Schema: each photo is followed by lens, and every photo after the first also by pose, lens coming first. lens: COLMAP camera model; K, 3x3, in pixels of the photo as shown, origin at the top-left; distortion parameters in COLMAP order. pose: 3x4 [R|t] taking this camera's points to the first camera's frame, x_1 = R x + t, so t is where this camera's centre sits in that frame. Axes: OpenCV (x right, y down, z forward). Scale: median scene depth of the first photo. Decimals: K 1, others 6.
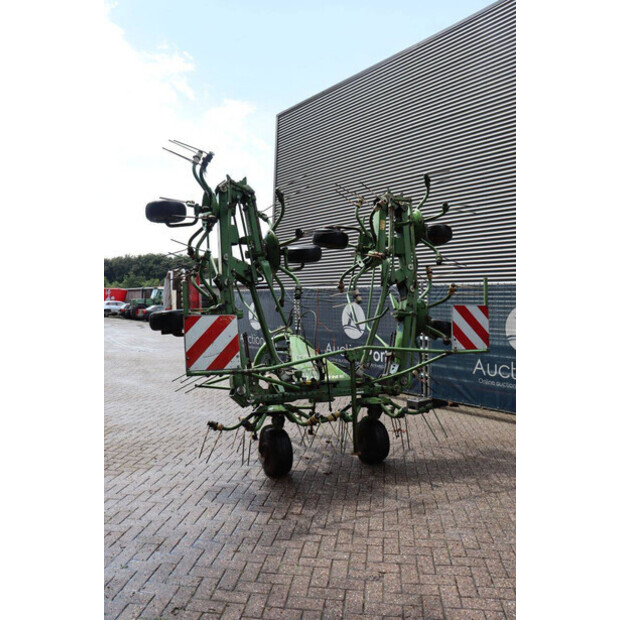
lens RADIAL K [[511.8, 0, 310.0], [0, 511.8, 310.0], [0, 0, 1]] dist [-0.135112, 0.087187]
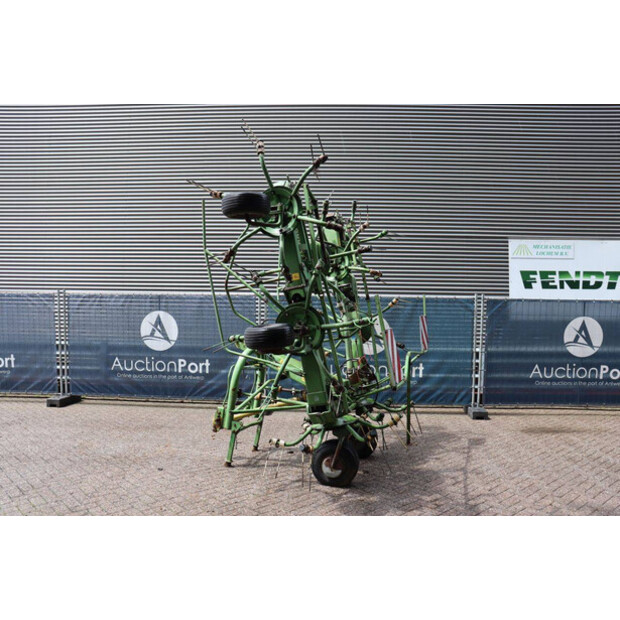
lens RADIAL K [[388.9, 0, 310.0], [0, 388.9, 310.0], [0, 0, 1]] dist [-0.059569, -0.001053]
pose [[0.625663, 0.005413, 0.780075, -0.484294], [0.003094, 0.999951, -0.009421, -0.014448], [-0.780087, 0.008308, 0.625615, 0.627732]]
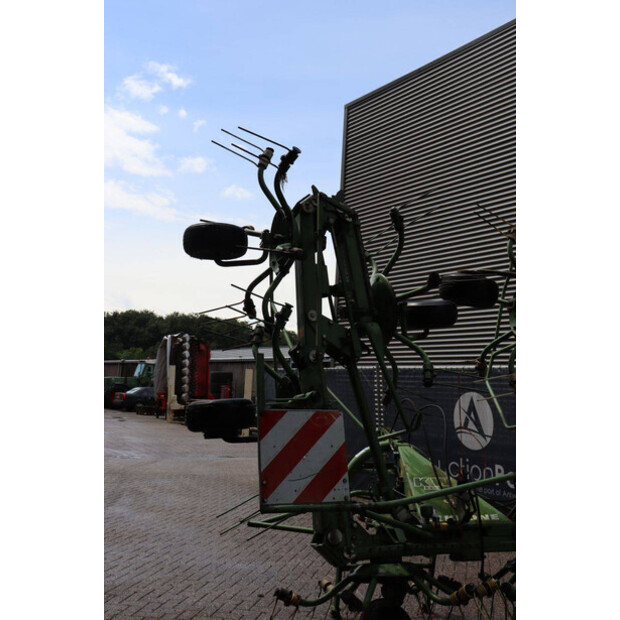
lens RADIAL K [[761.8, 0, 310.0], [0, 761.8, 310.0], [0, 0, 1]] dist [-0.072806, 0.411615]
pose [[0.997356, 0.015529, -0.070999, -0.089552], [-0.023654, 0.993075, -0.115075, -0.002992], [0.068720, 0.116450, 0.990816, 0.069497]]
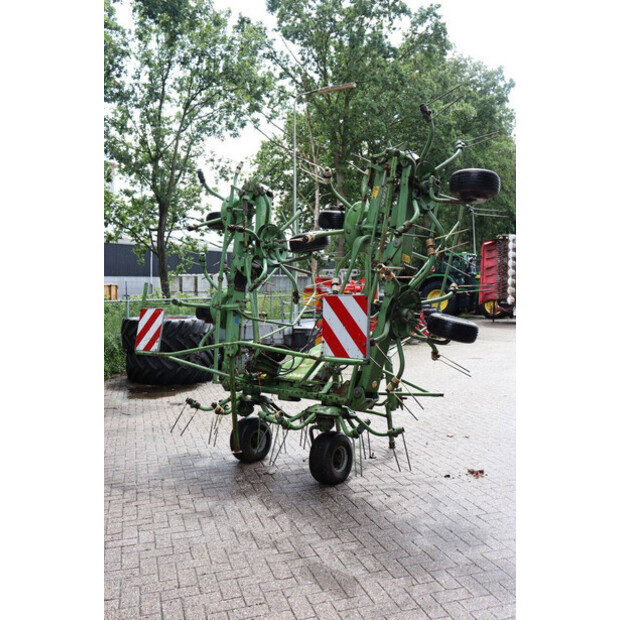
lens RADIAL K [[581.3, 0, 310.0], [0, 581.3, 310.0], [0, 0, 1]] dist [-0.064819, 0.005529]
pose [[0.407018, 0.006825, -0.913395, 0.949489], [0.014242, 0.999803, 0.013817, -0.000872], [0.913309, -0.018632, 0.406841, 0.561441]]
